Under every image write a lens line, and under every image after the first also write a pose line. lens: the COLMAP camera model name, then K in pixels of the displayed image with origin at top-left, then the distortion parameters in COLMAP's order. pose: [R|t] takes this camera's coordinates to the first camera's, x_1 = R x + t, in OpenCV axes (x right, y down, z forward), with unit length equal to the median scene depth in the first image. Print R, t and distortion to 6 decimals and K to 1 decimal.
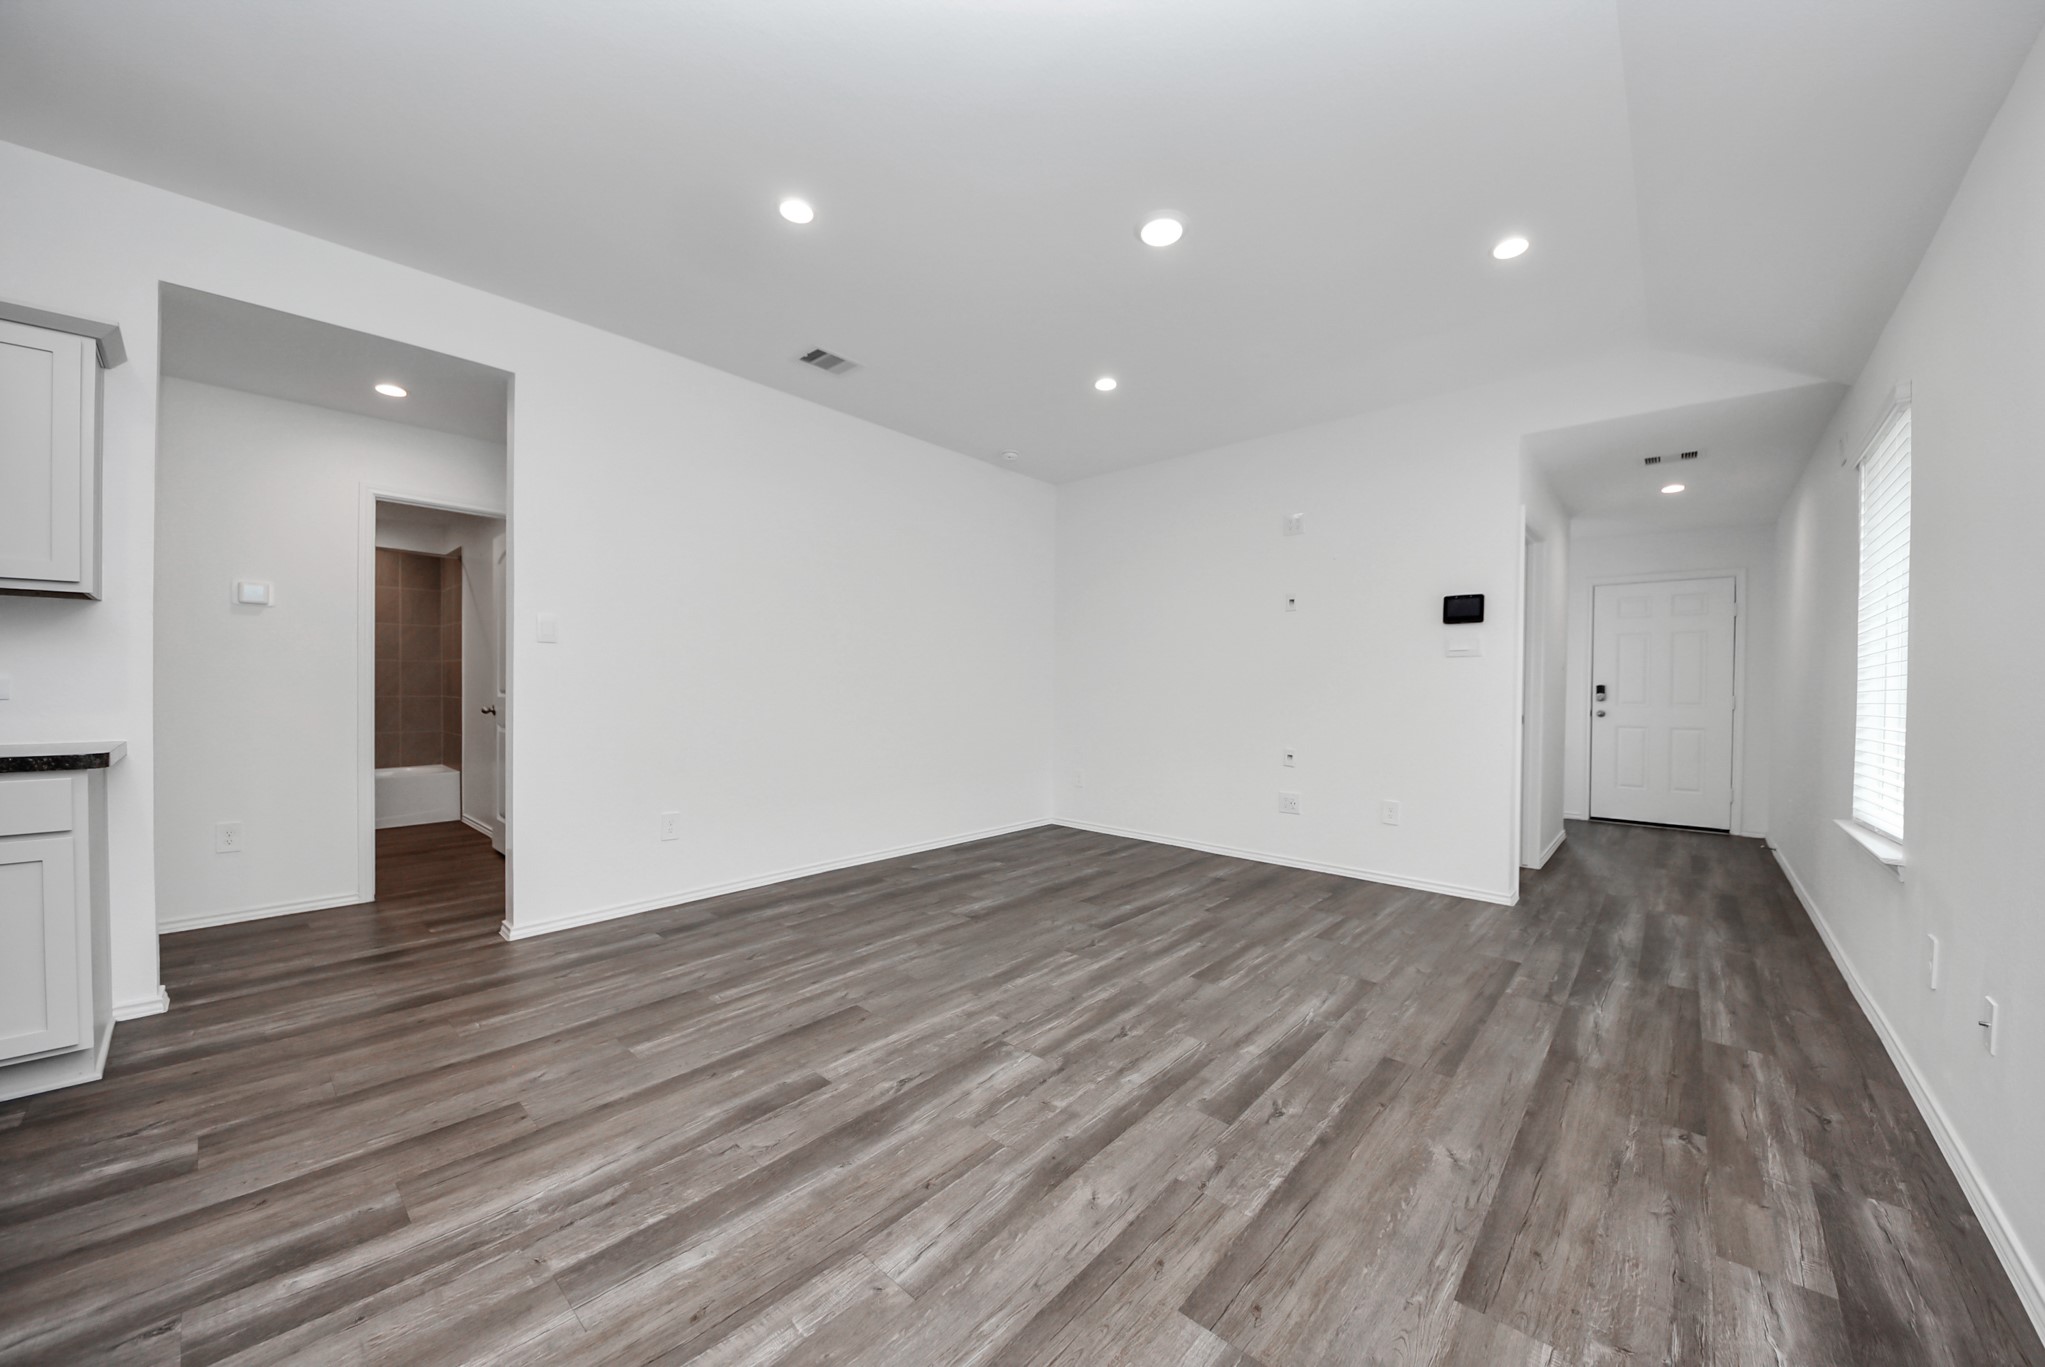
lens RADIAL K [[744.4, 0, 1021.8], [0, 744.4, 688.1], [0, 0, 1]] dist [-0.002918, -0.004295]
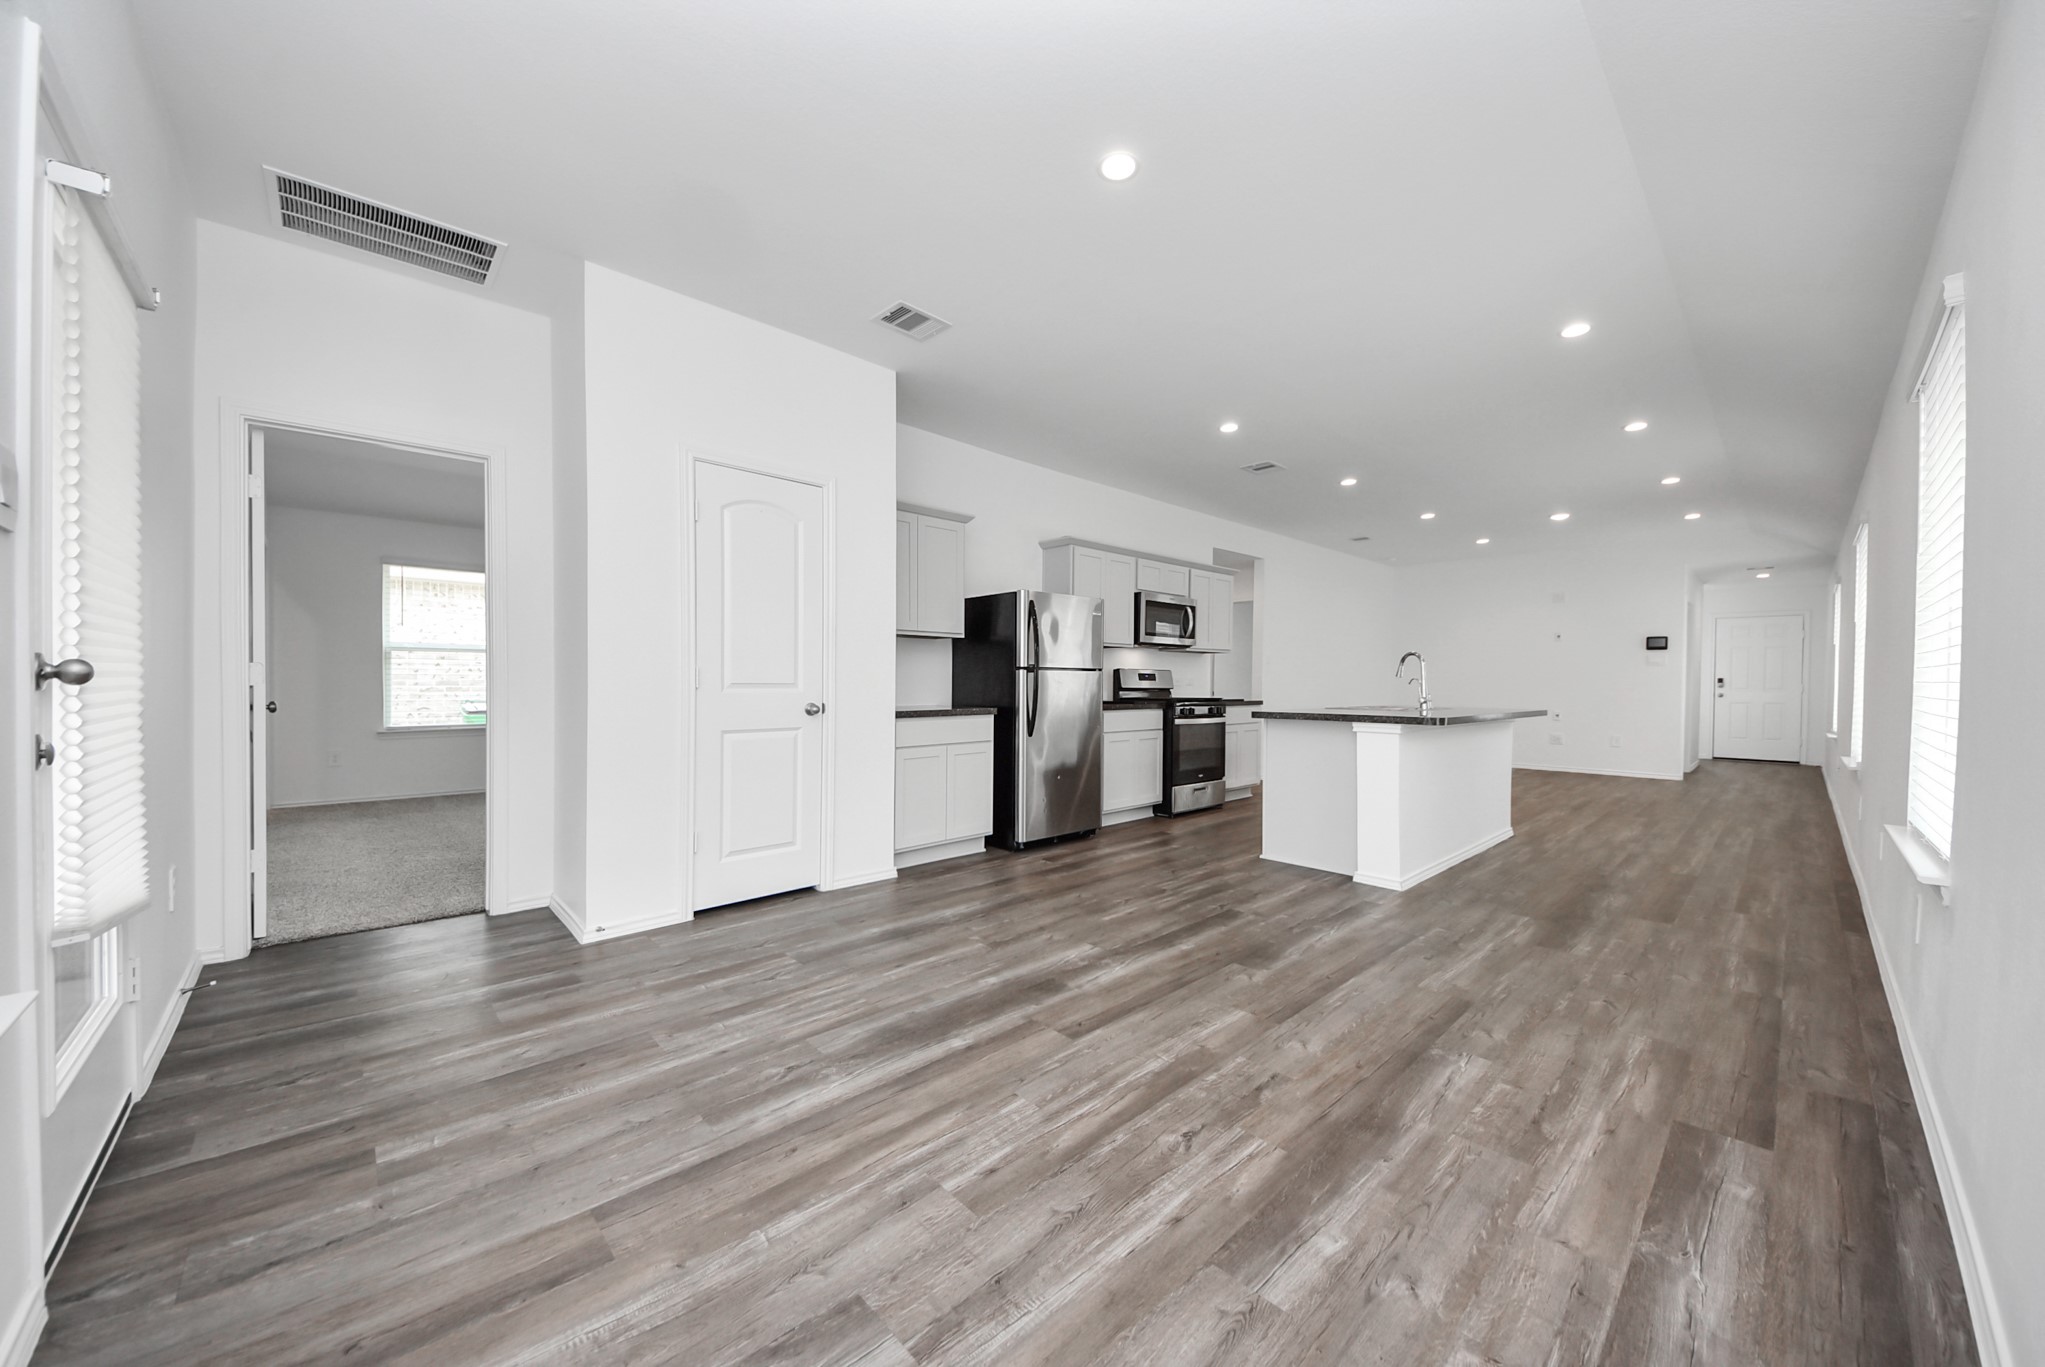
lens RADIAL K [[744.4, 0, 1040.5], [0, 744.4, 688.1], [0, 0, 1]] dist [-0.002918, -0.004295]
pose [[0.997508, -0.001050, -0.070542, -1.298990], [0.001188, 0.999997, 0.001907, 0.023043], [0.070540, -0.001986, 0.997507, -1.590482]]
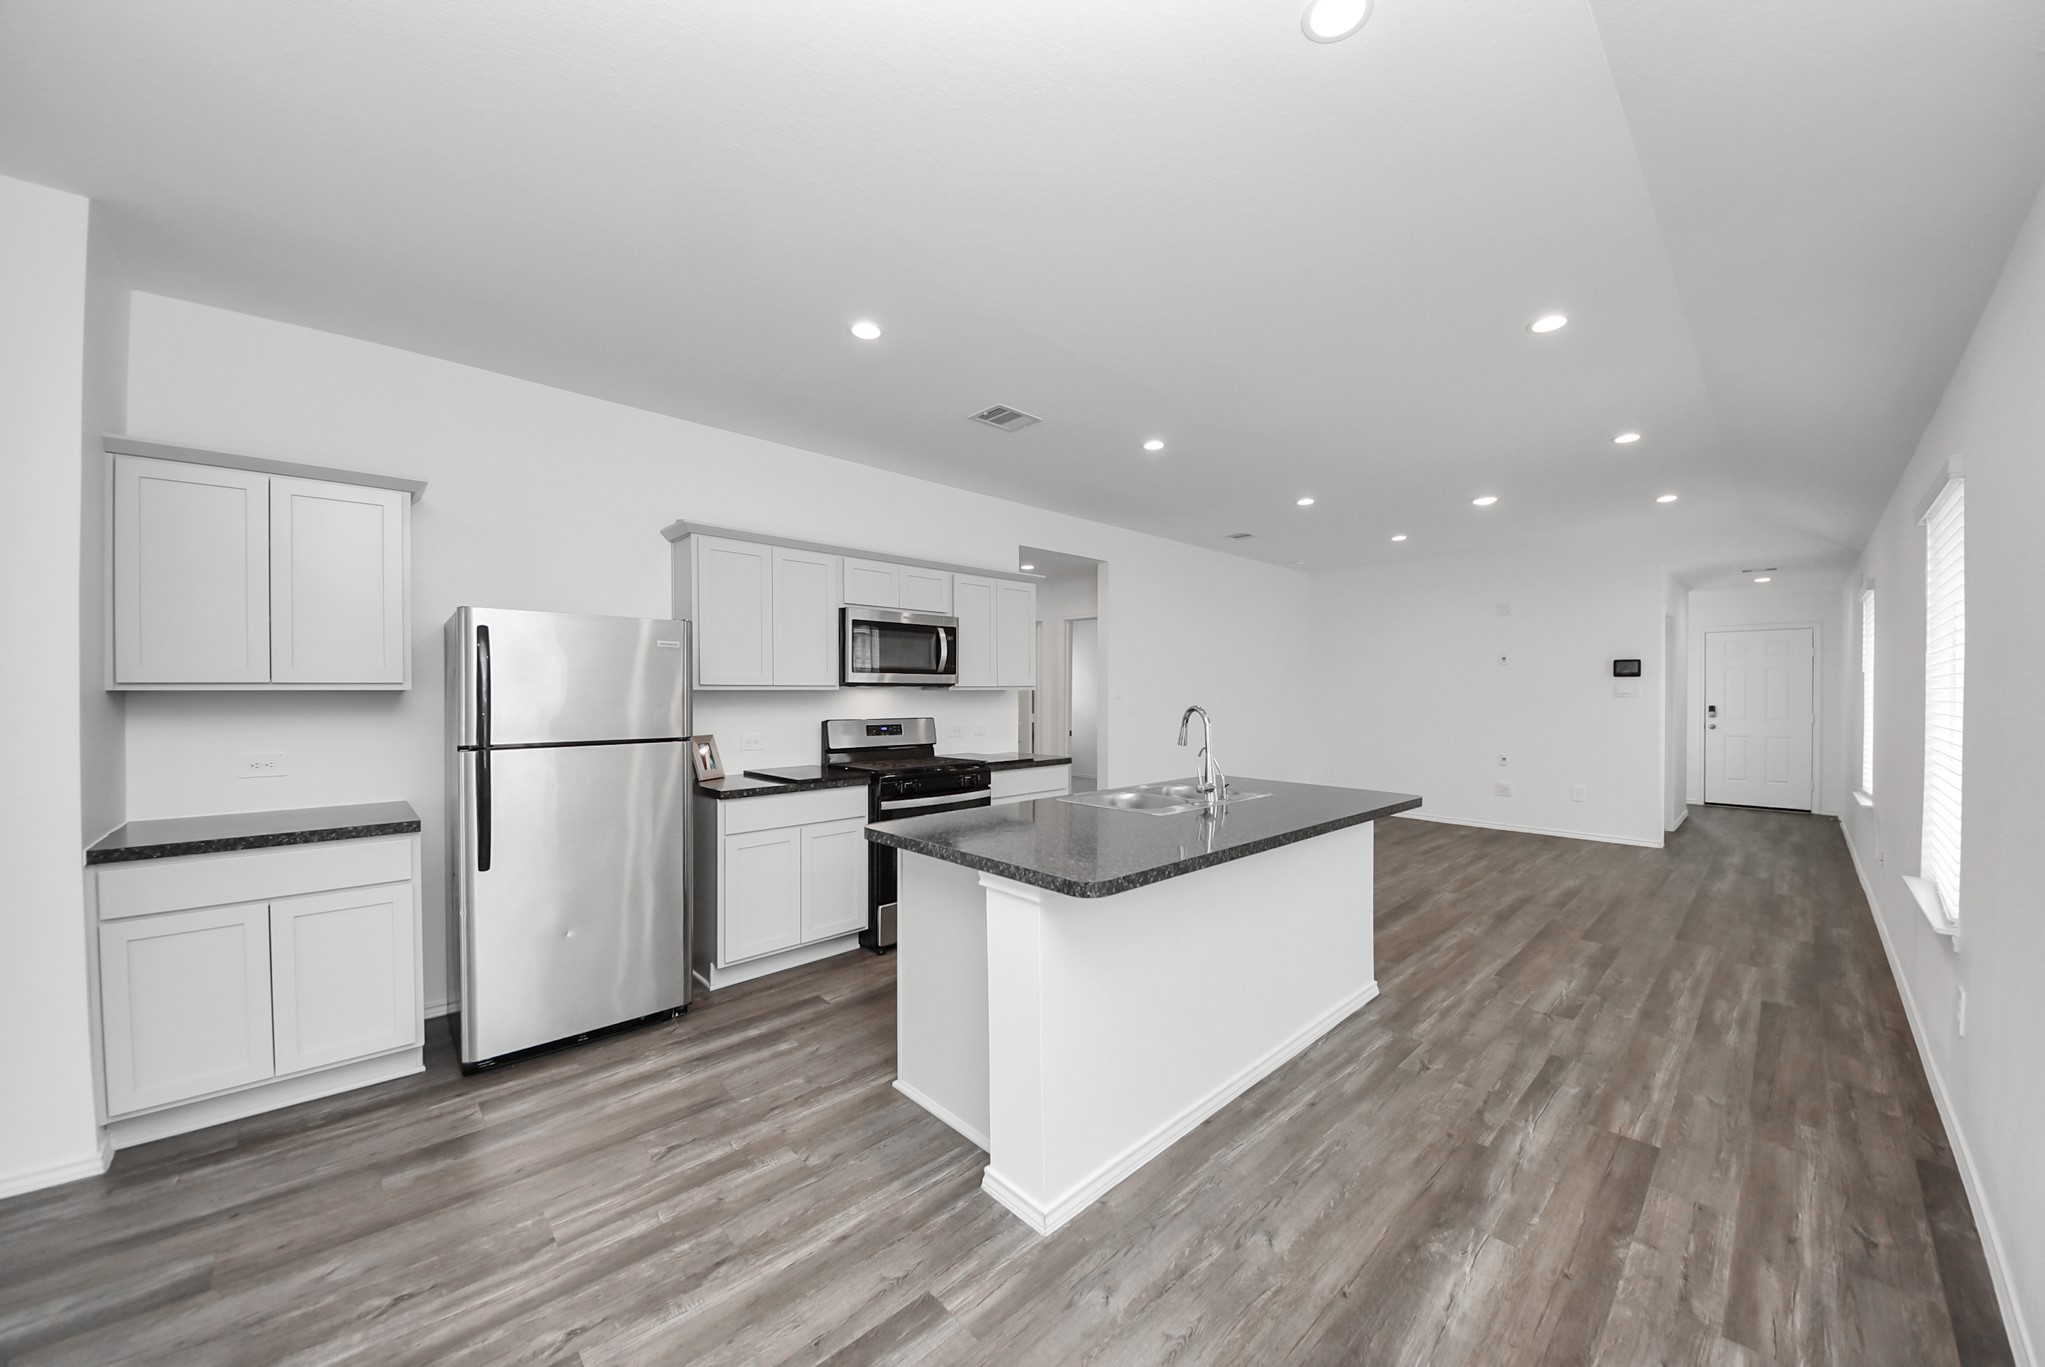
lens RADIAL K [[744.4, 0, 1056.0], [0, 744.4, 686.4], [0, 0, 1]] dist [-0.002918, -0.004295]
pose [[0.998407, -0.008995, -0.055695, -0.732104], [0.008297, 0.999884, -0.012747, -0.068328], [0.055804, 0.012265, 0.998366, -0.902017]]
